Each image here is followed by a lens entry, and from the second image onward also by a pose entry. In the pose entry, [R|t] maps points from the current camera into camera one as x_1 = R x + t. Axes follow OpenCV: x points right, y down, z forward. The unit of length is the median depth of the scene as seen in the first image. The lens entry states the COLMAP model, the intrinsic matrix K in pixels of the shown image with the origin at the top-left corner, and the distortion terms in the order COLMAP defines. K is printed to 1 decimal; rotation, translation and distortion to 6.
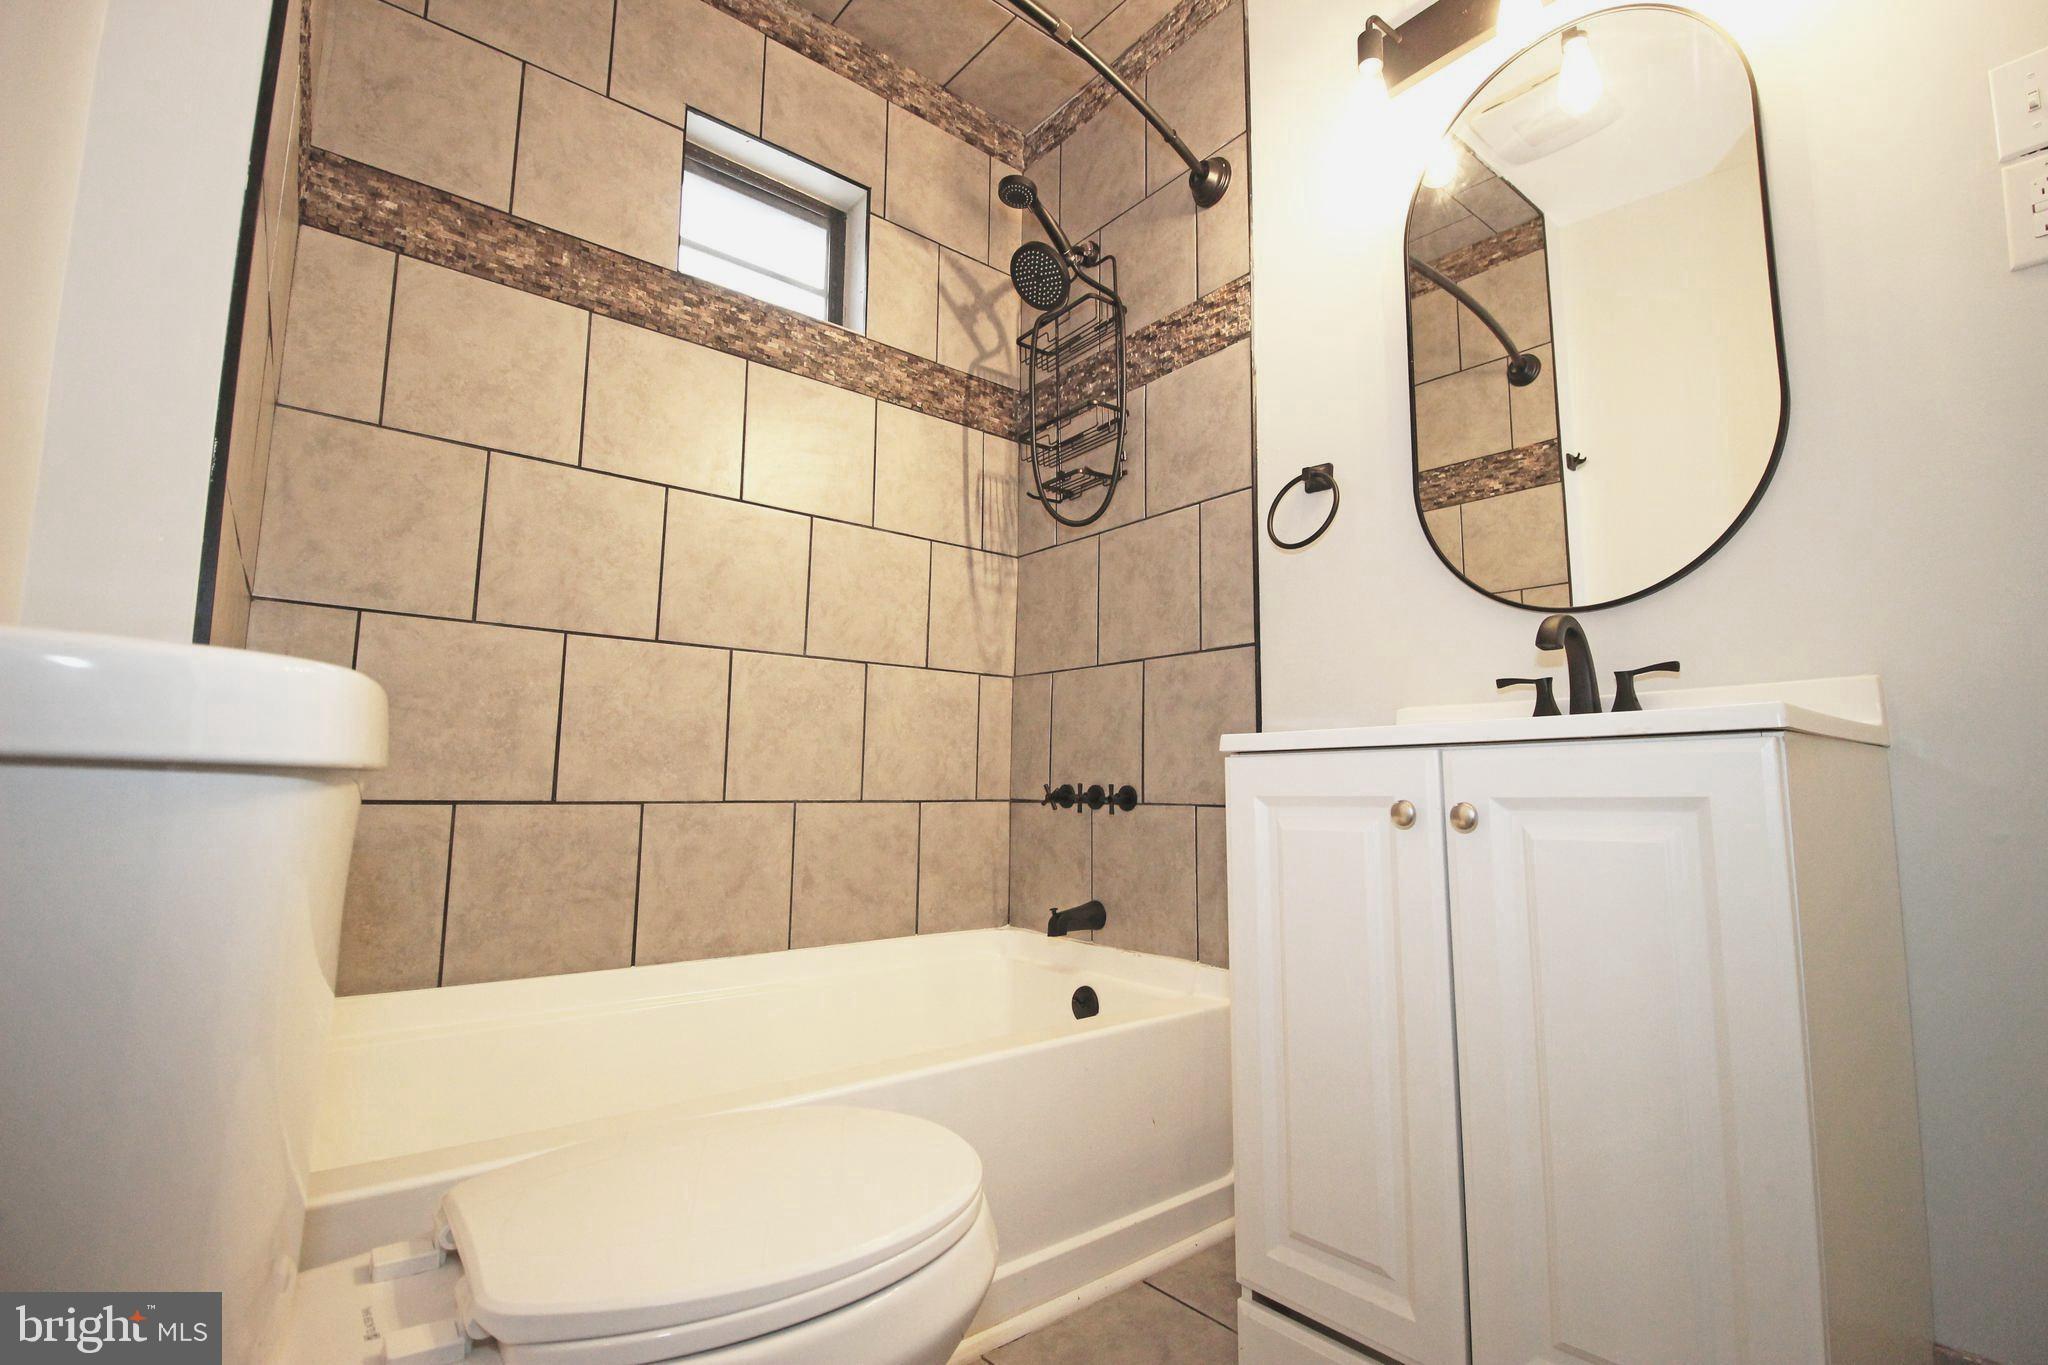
lens RADIAL K [[939.3, 0, 1044.4], [0, 939.3, 676.2], [0, 0, 1]] dist [-0.017709, -0.004550]
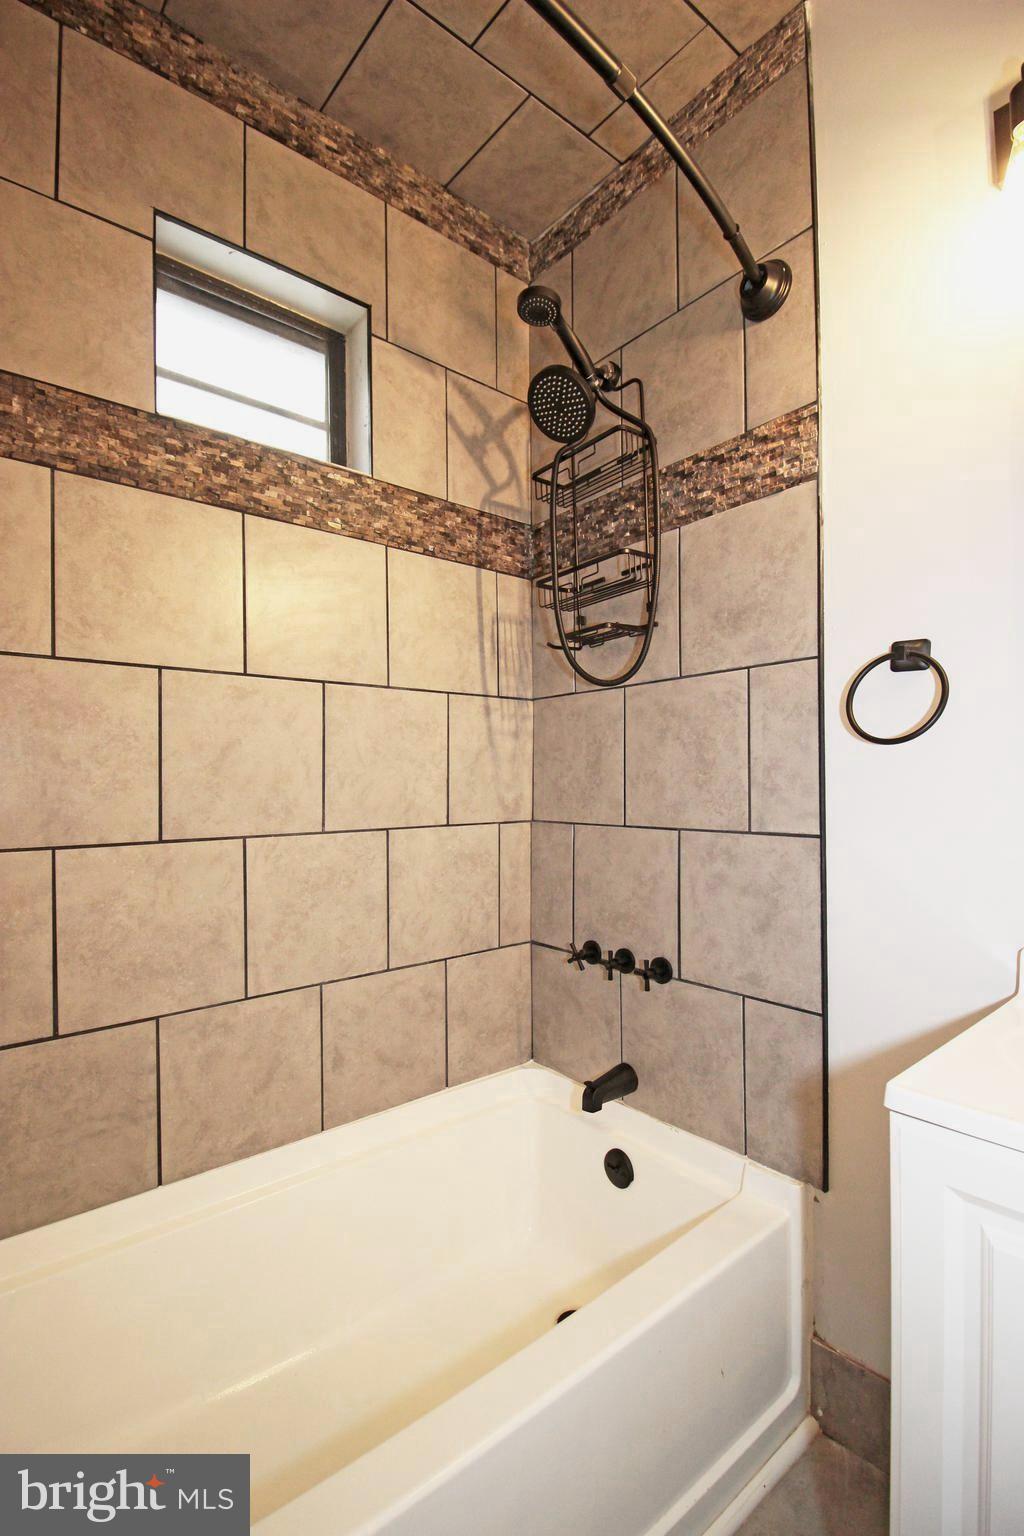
lens RADIAL K [[704.5, 0, 503.8], [0, 704.5, 779.7], [0, 0, 1]] dist [-0.017709, -0.004550]
pose [[0.999803, -0.018894, -0.006003, -0.068285], [0.019464, 0.993053, 0.116047, -0.156922], [0.003769, -0.116141, 0.993226, 0.303446]]
